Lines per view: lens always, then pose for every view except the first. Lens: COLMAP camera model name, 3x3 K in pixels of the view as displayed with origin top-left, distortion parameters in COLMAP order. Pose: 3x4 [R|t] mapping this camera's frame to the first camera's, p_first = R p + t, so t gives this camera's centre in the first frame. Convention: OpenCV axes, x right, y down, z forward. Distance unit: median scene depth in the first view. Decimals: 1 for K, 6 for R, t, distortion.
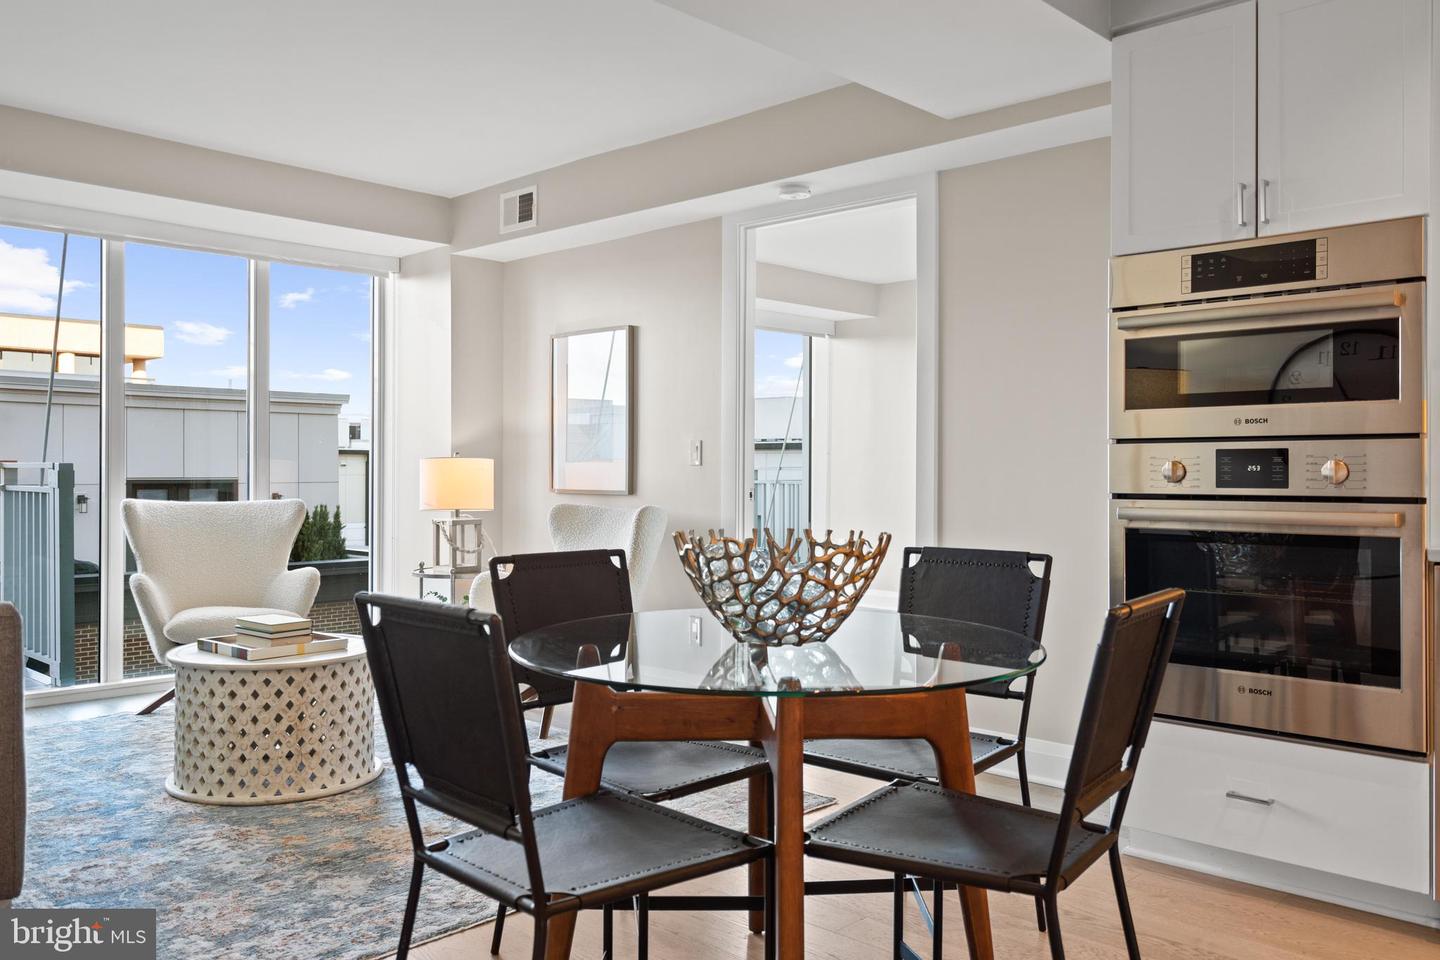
lens RADIAL K [[1152.8, 0, 713.9], [0, 1152.8, 465.6], [0, 0, 1]] dist [0.016256, -0.001982]
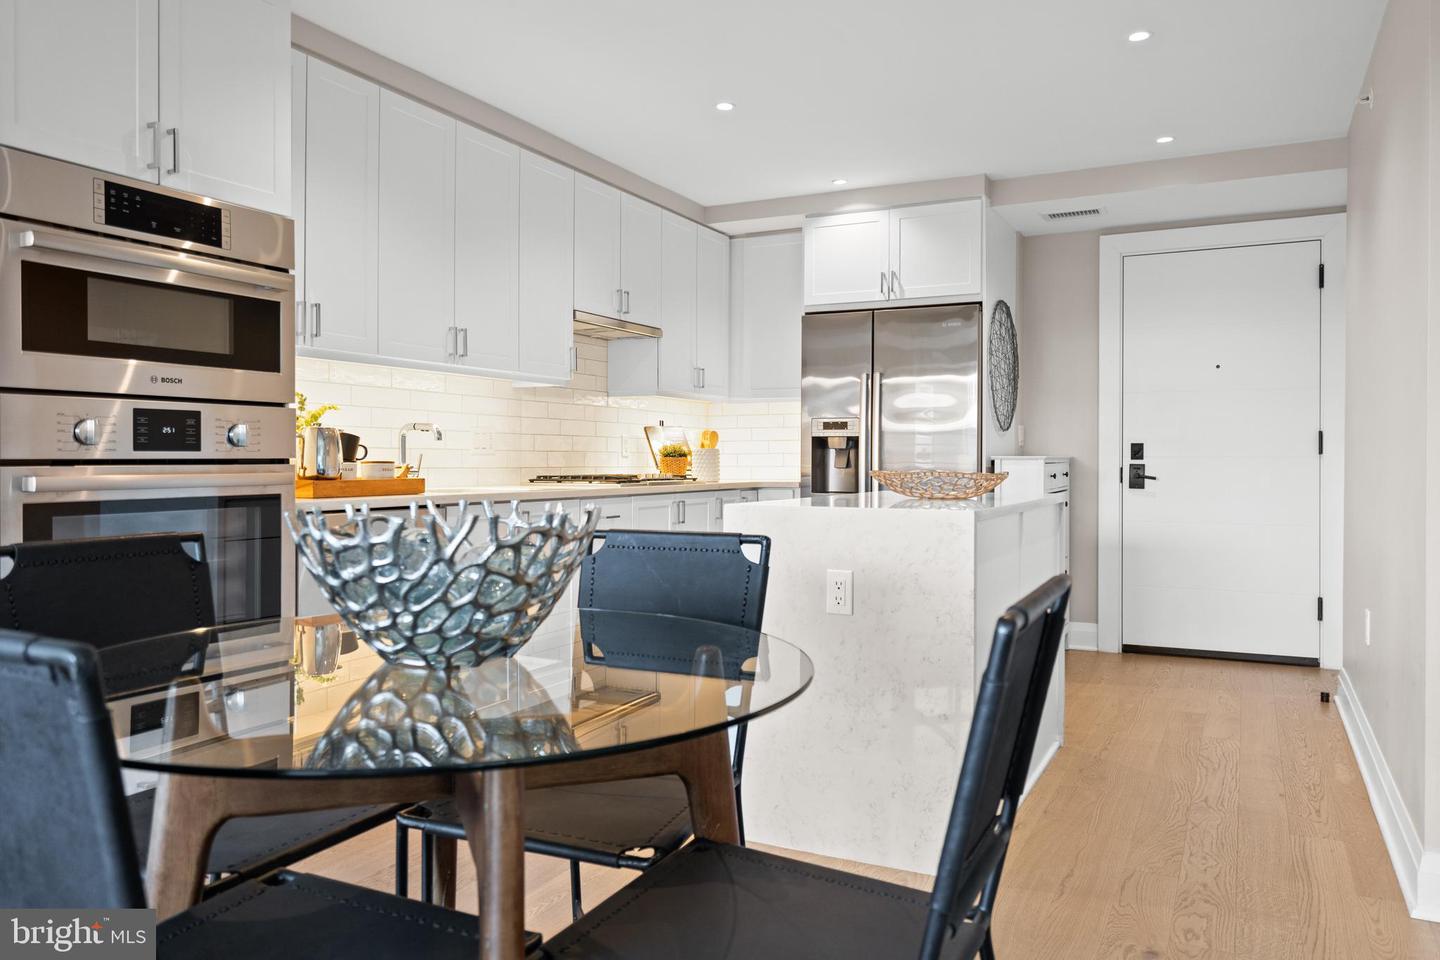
lens RADIAL K [[1031.3, 0, 719.2], [0, 1031.3, 468.0], [0, 0, 1]] dist [-0.004802, -0.002093]
pose [[-0.296058, -0.012516, 0.955088, -0.380295], [-0.005515, 0.999920, 0.011394, 0.017012], [-0.955154, -0.001894, -0.296103, 0.661664]]
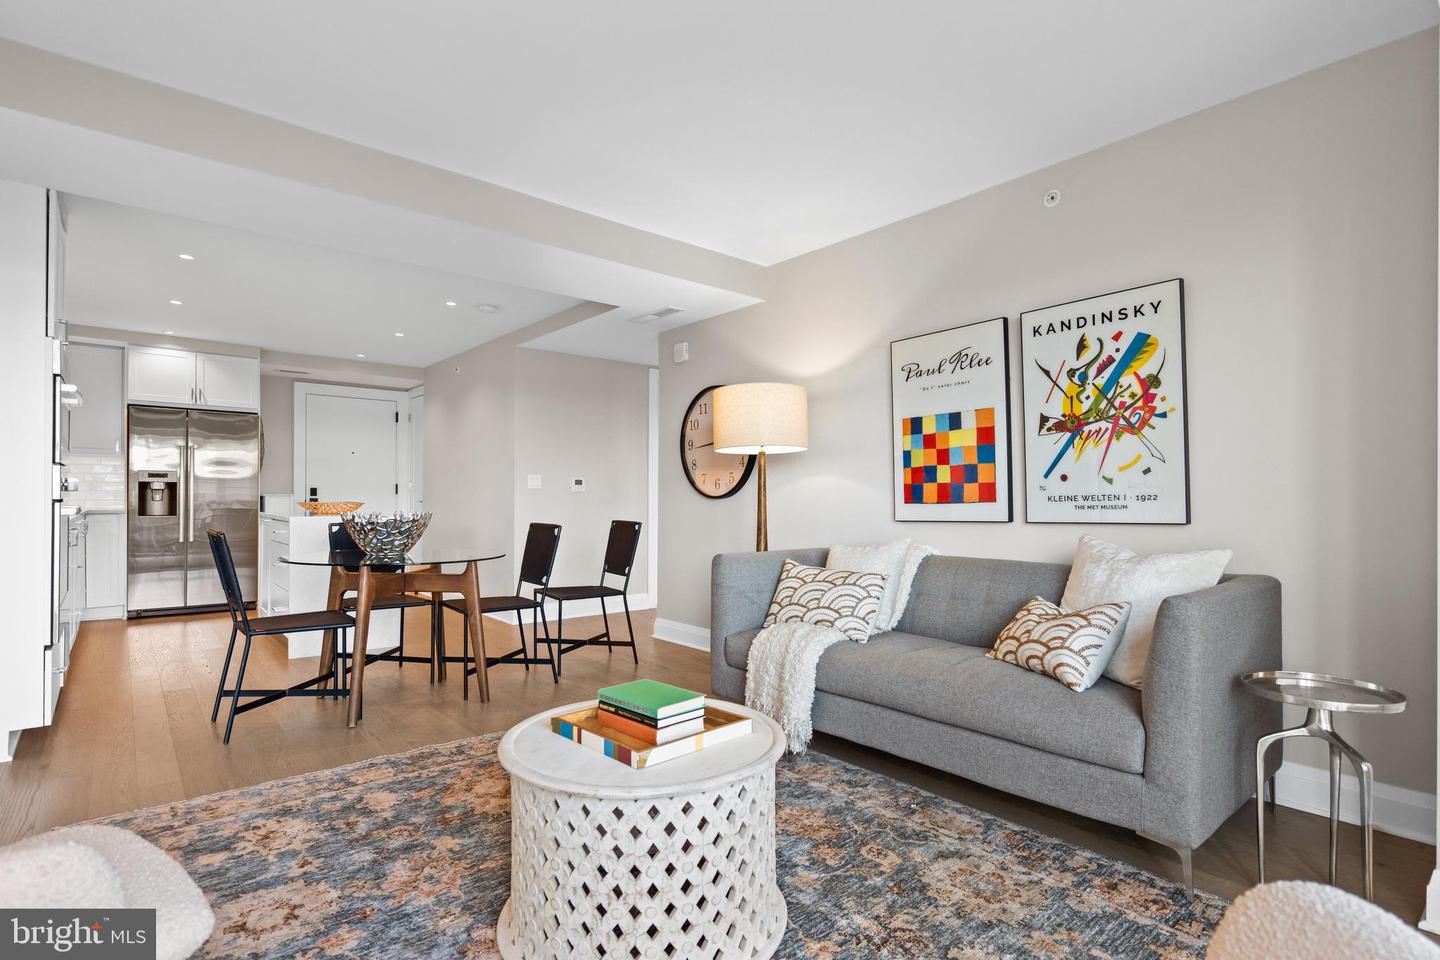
lens RADIAL K [[716.0, 0, 720.7], [0, 716.0, 490.8], [0, 0, 1]] dist [-0.001446, -0.000288]
pose [[-0.994713, -0.009645, 0.102240, -0.522991], [-0.010797, 0.999884, -0.010720, 0.012657], [-0.102124, -0.011767, -0.994702, 1.608976]]
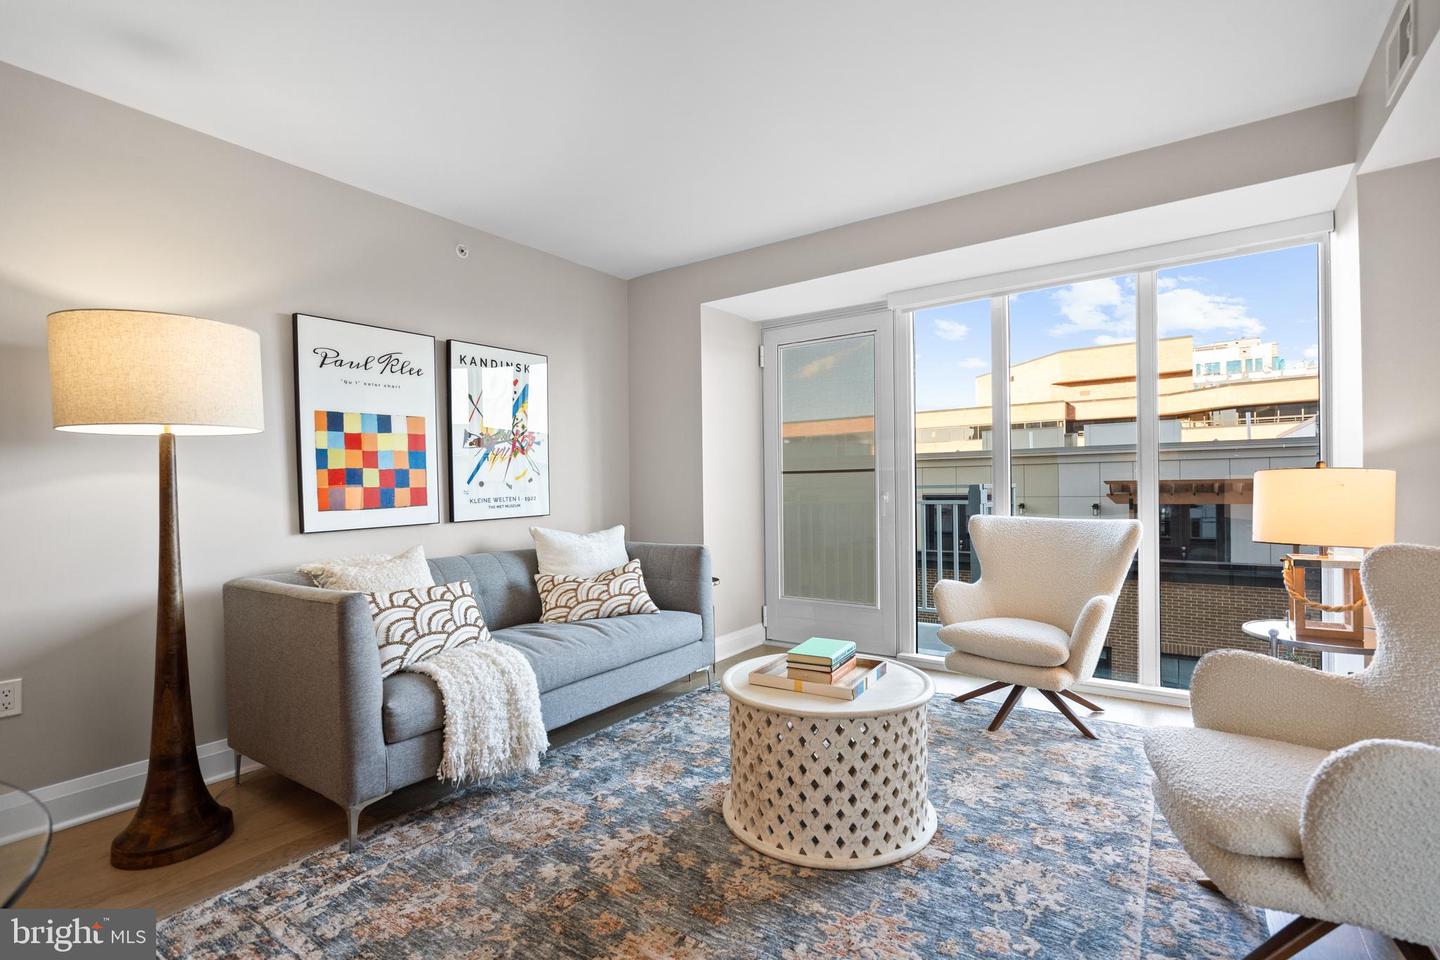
lens RADIAL K [[661.8, 0, 720.6], [0, 661.8, 488.6], [0, 0, 1]] dist [-0.001234, 0.000208]
pose [[0.156911, -0.007454, -0.987585, 0.174431], [0.016669, 0.999849, -0.004898, 0.001600], [0.987472, -0.015694, 0.157011, 0.926144]]
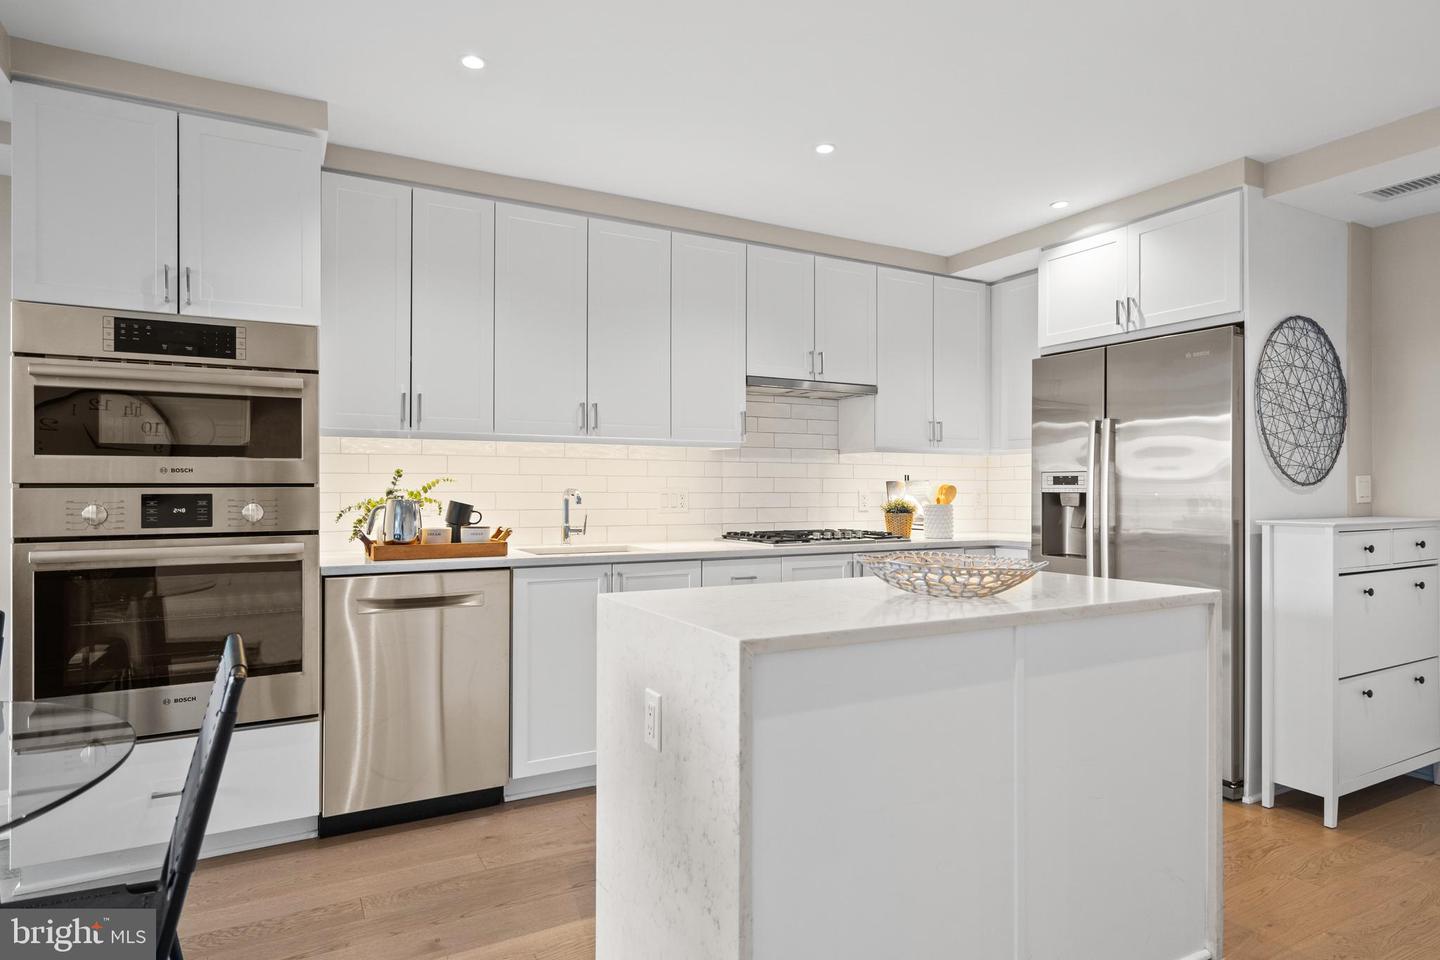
lens RADIAL K [[814.6, 0, 724.1], [0, 814.6, 486.3], [0, 0, 1]] dist [0.000425, 0.001176]
pose [[0.289587, 0.000768, 0.957151, -0.132983], [-0.001907, 0.999998, -0.000226, -0.018817], [-0.957150, -0.001760, 0.289588, 0.186757]]
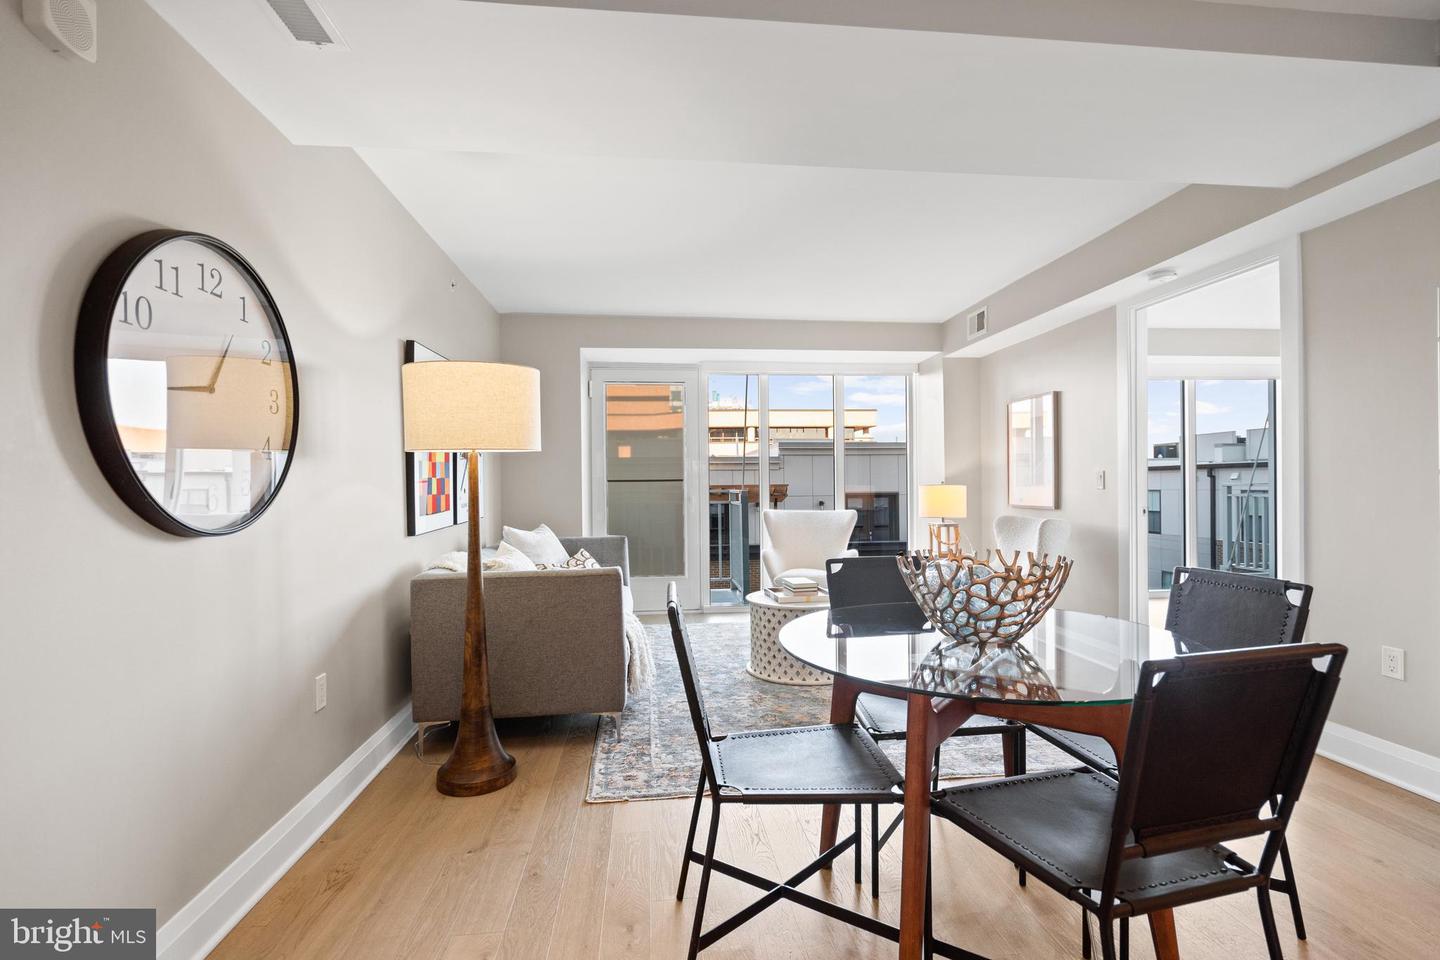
lens RADIAL K [[665.8, 0, 720.1], [0, 665.8, 487.7], [0, 0, 1]] dist [-0.001972, -0.000358]
pose [[0.771084, -0.010982, -0.636639, 0.201031], [0.016560, 0.999859, 0.002810, -0.016926], [0.636518, -0.012709, 0.771157, 0.146786]]
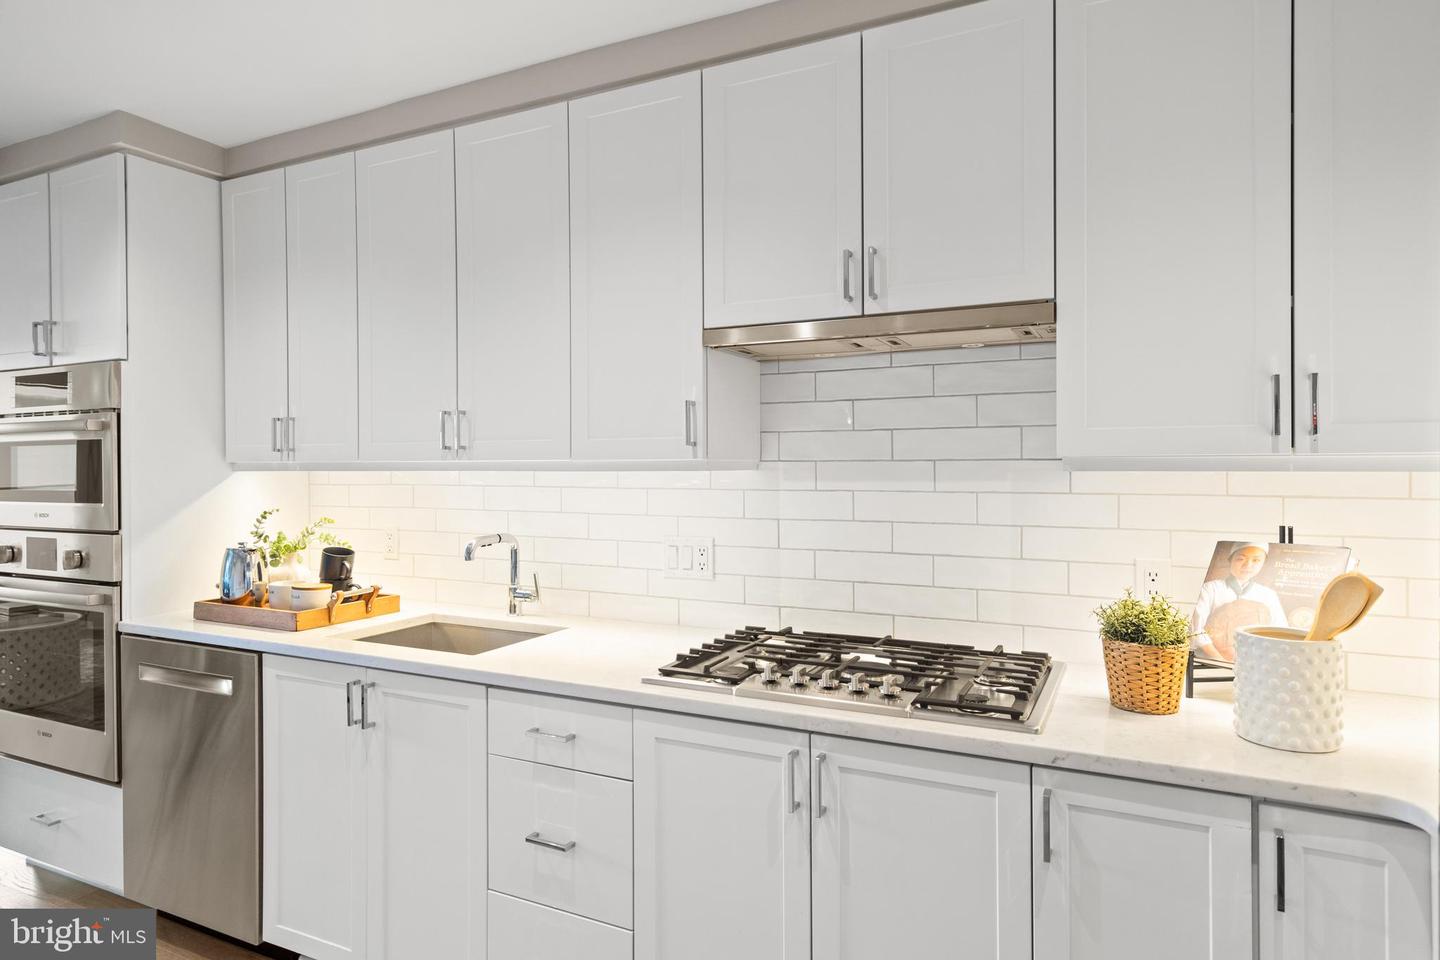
lens RADIAL K [[865.1, 0, 721.0], [0, 865.1, 464.6], [0, 0, 1]] dist [0.007434, 0.001222]
pose [[0.955059, -0.006991, 0.296332, 0.712143], [0.005806, 0.999971, 0.004877, -0.074910], [-0.296358, -0.002937, 0.955072, -0.079223]]
